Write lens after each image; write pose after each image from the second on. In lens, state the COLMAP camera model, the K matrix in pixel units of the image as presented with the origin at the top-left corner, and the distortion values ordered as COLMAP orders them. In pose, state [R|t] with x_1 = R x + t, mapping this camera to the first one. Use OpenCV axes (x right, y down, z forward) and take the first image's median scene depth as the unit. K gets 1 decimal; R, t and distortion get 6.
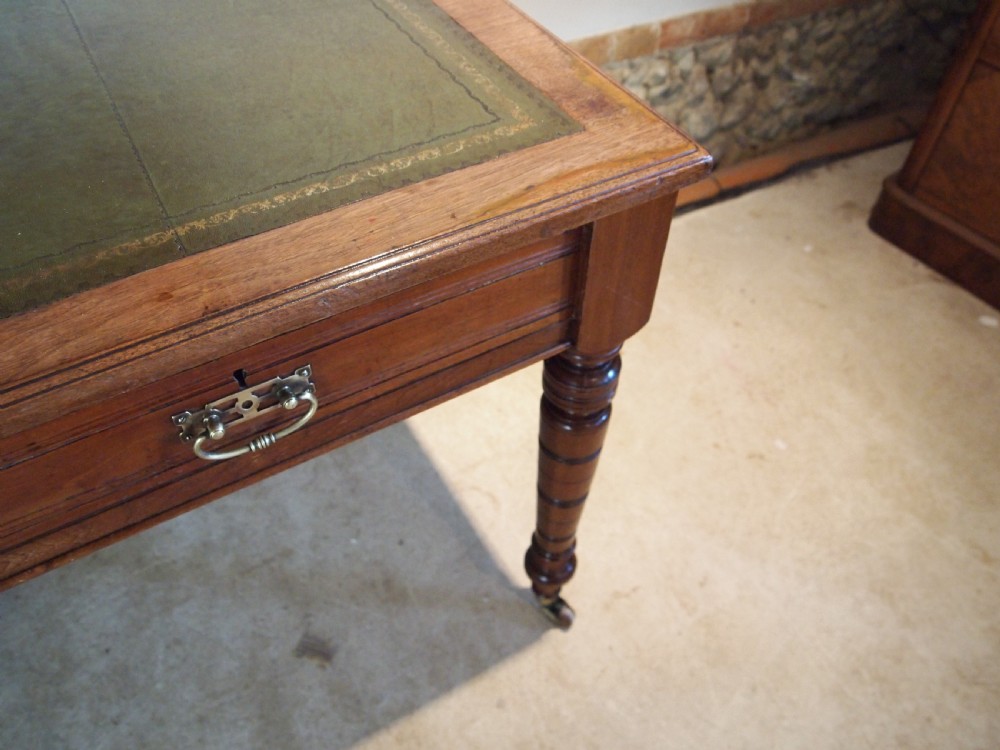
lens RADIAL K [[794.9, 0, 498.7], [0, 794.9, 377.2], [0, 0, 1]] dist [-0.047221, 0.001071]
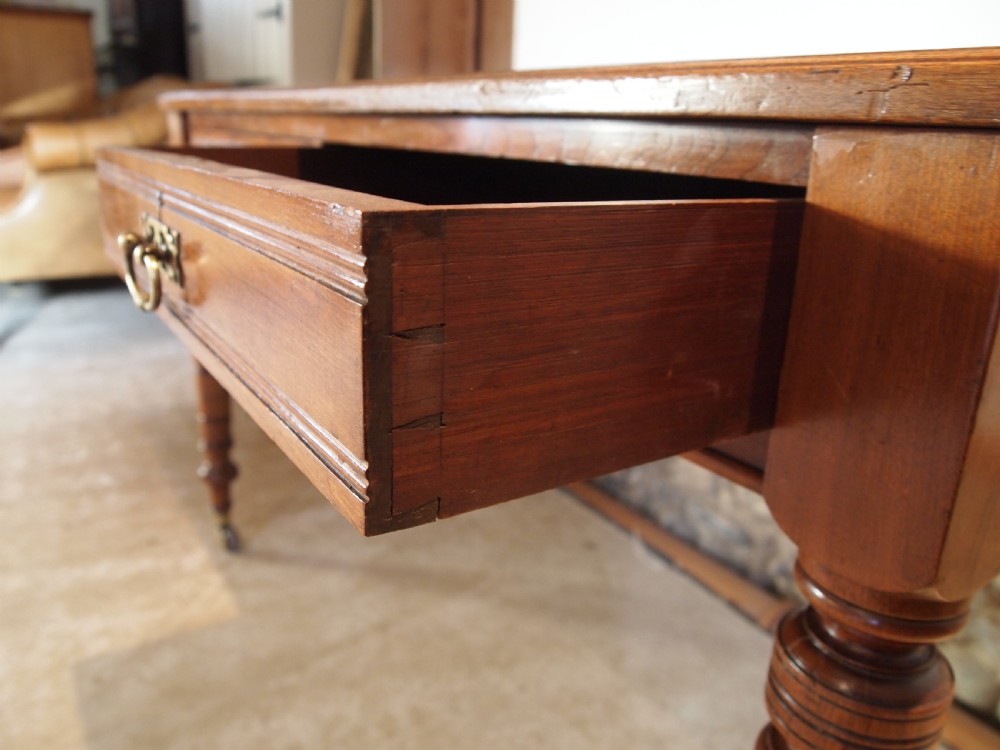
lens RADIAL K [[778.1, 0, 500.0], [0, 778.1, 375.0], [0, 0, 1]] dist [-0.068207, -0.001318]
pose [[0.051050, 0.284816, -0.957222, 0.324278], [-0.778362, 0.611881, 0.140551, -0.012108], [0.625737, 0.737890, 0.252926, 0.427992]]
